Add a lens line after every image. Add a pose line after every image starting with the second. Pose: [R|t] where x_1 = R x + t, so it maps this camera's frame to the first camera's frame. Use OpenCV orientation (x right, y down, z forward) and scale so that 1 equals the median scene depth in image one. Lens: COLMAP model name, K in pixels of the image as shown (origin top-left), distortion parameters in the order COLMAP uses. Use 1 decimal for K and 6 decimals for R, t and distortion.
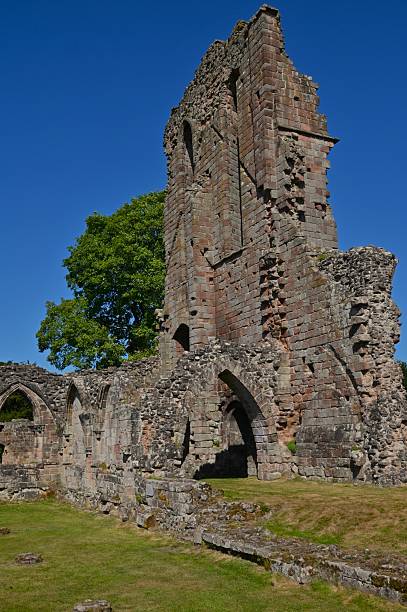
lens RADIAL K [[594.0, 0, 203.1], [0, 594.0, 311.9], [0, 0, 1]] dist [-0.010094, 0.000000]
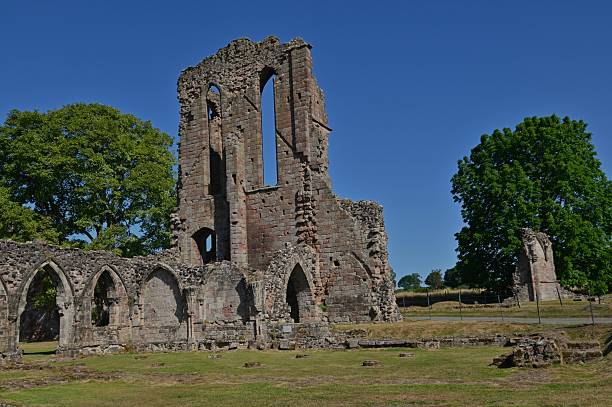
lens RADIAL K [[551.0, 0, 307.7], [0, 551.0, 206.3], [0, 0, 1]] dist [-0.026612, -0.003768]
pose [[0.804780, 0.098987, 0.585262, -0.789667], [-0.096117, 0.994716, -0.036070, -0.008167], [-0.585740, -0.027225, 0.810042, -0.268908]]
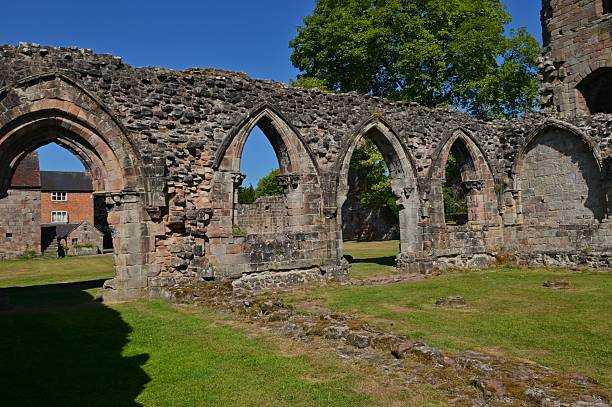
lens RADIAL K [[483.6, 0, 305.9], [0, 483.6, 203.9], [0, 0, 1]] dist [-0.041717, -0.003566]
pose [[0.997695, -0.016757, 0.065749, -0.665662], [0.006137, 0.987338, 0.158509, 0.135135], [-0.067573, -0.157740, 0.985166, 0.407473]]
